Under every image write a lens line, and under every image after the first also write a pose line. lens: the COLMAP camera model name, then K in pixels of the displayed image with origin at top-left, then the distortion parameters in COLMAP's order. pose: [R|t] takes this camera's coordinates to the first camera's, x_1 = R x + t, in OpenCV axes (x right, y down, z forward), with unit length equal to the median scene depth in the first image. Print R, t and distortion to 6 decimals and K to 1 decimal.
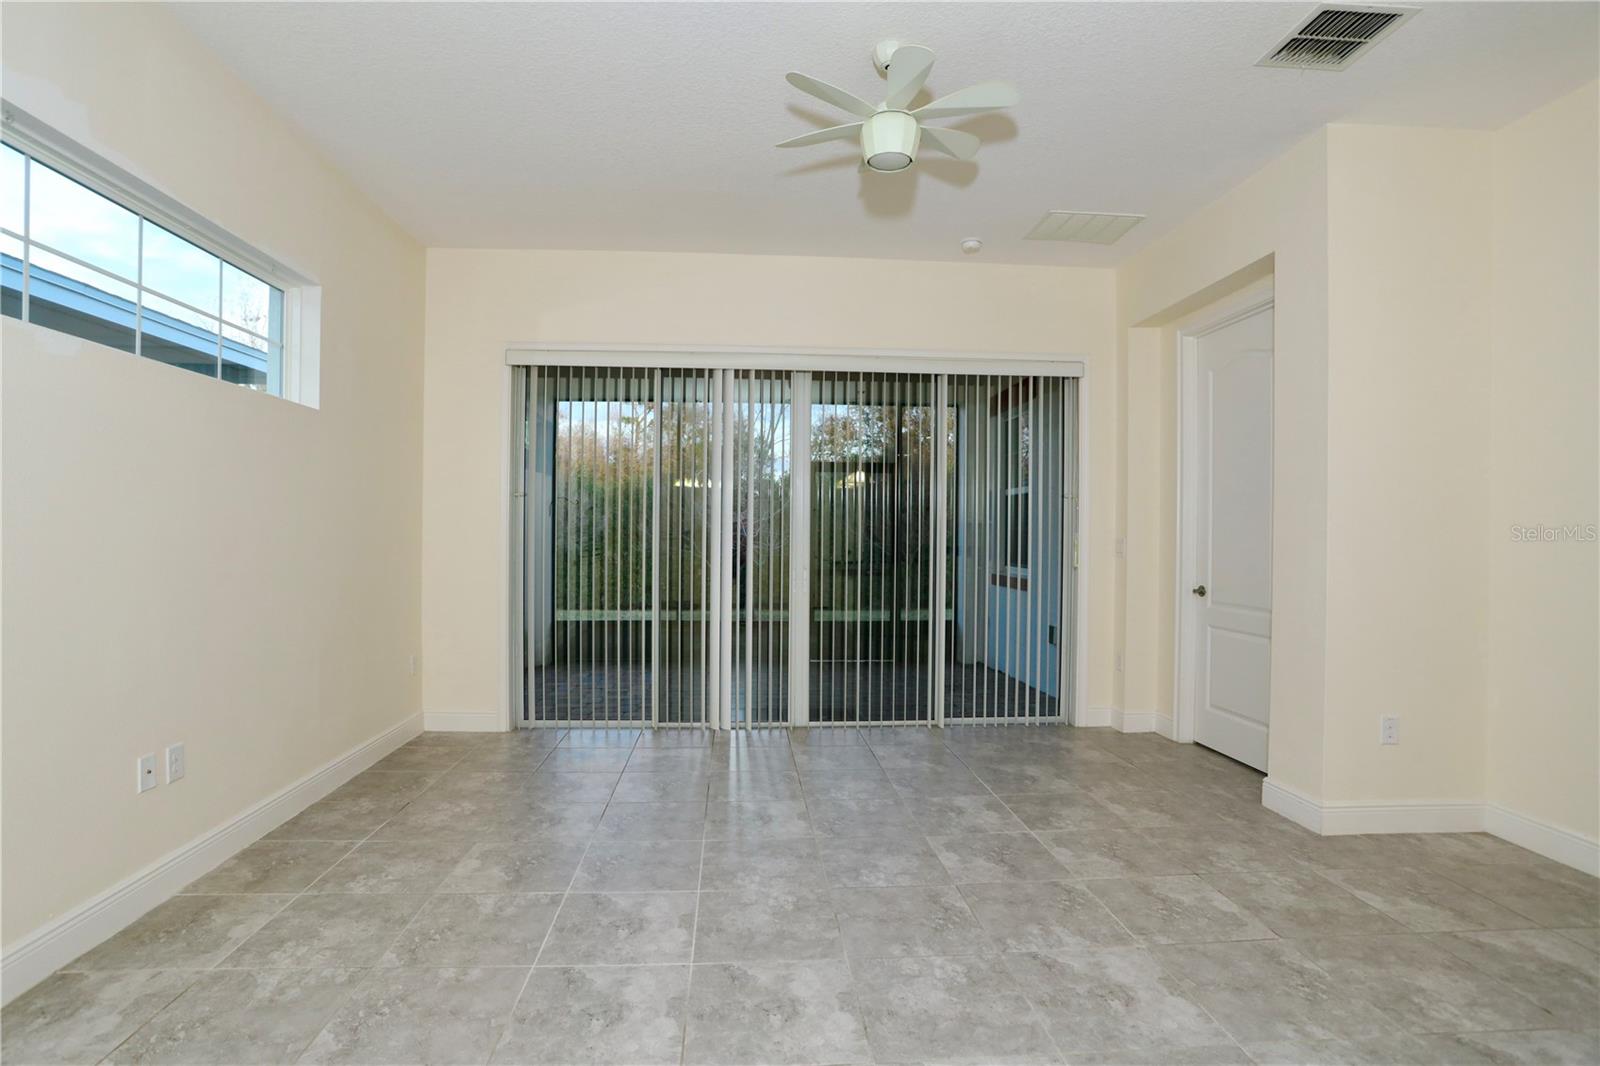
lens RADIAL K [[777.4, 0, 785.1], [0, 777.4, 534.1], [0, 0, 1]] dist [-0.072890, 0.030330]
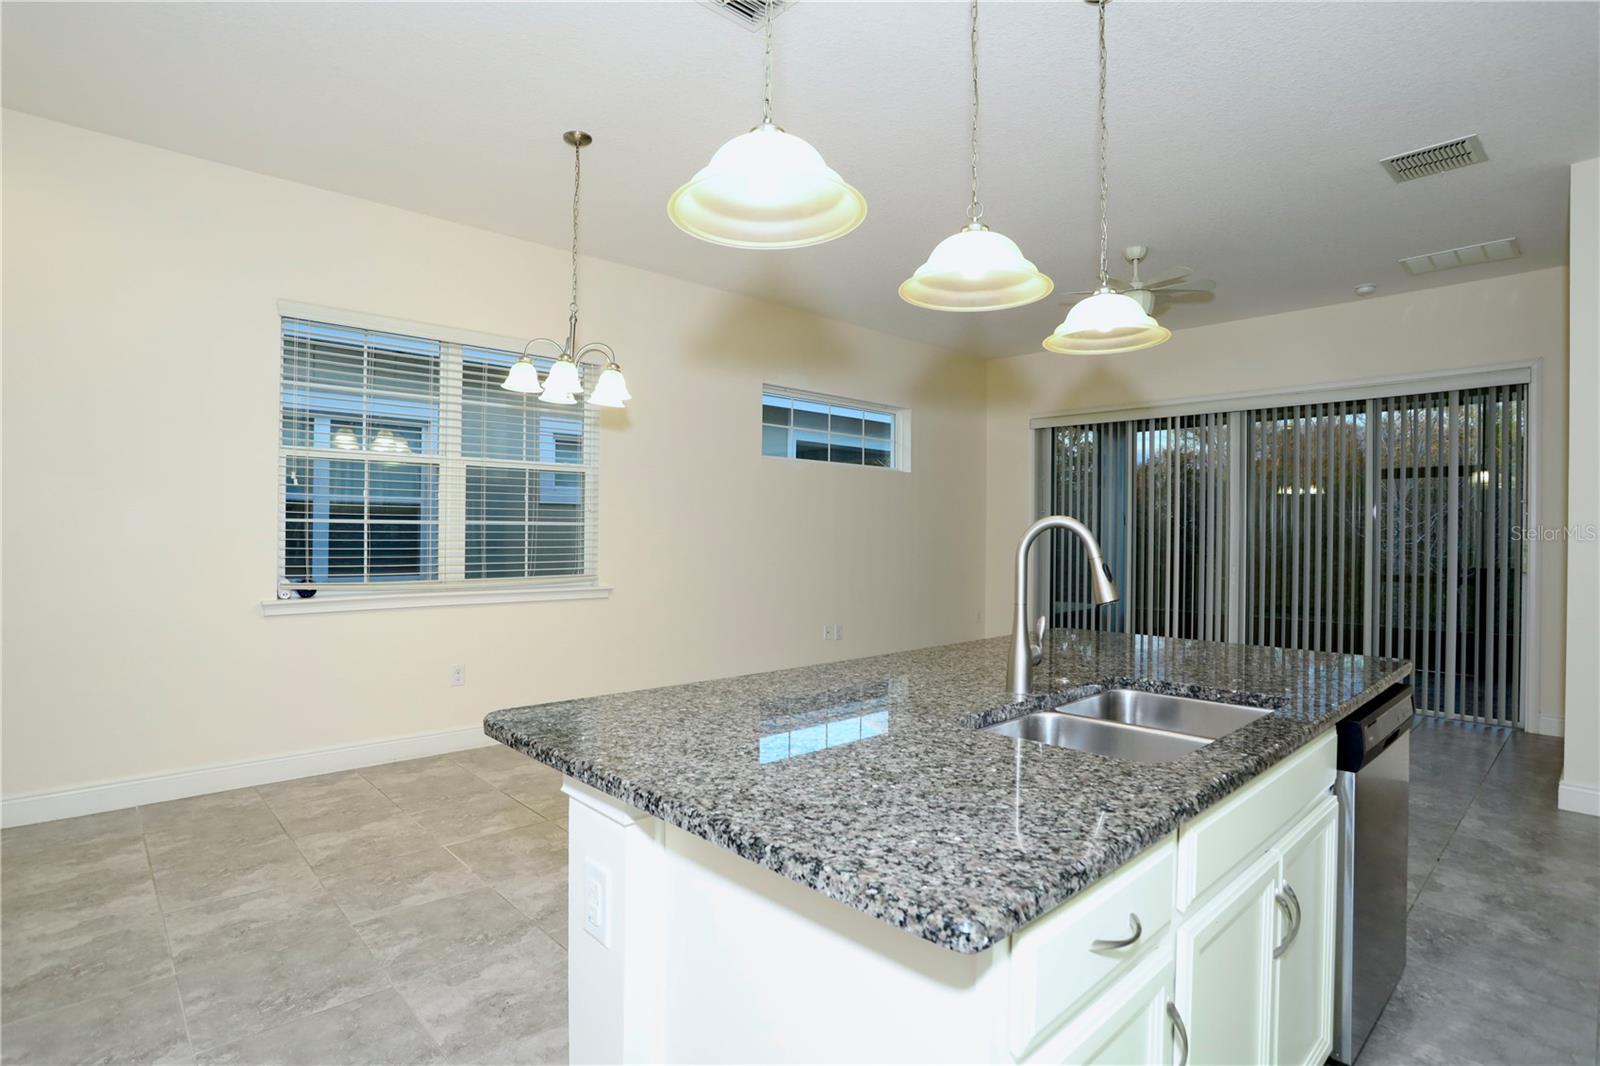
lens RADIAL K [[801.2, 0, 784.5], [0, 801.2, 534.1], [0, 0, 1]] dist [-0.075461, 0.034227]
pose [[0.628298, -0.000382, -0.777973, 0.916062], [-0.005749, 0.999970, -0.005133, 0.007710], [0.777951, 0.007698, 0.628277, -0.635287]]
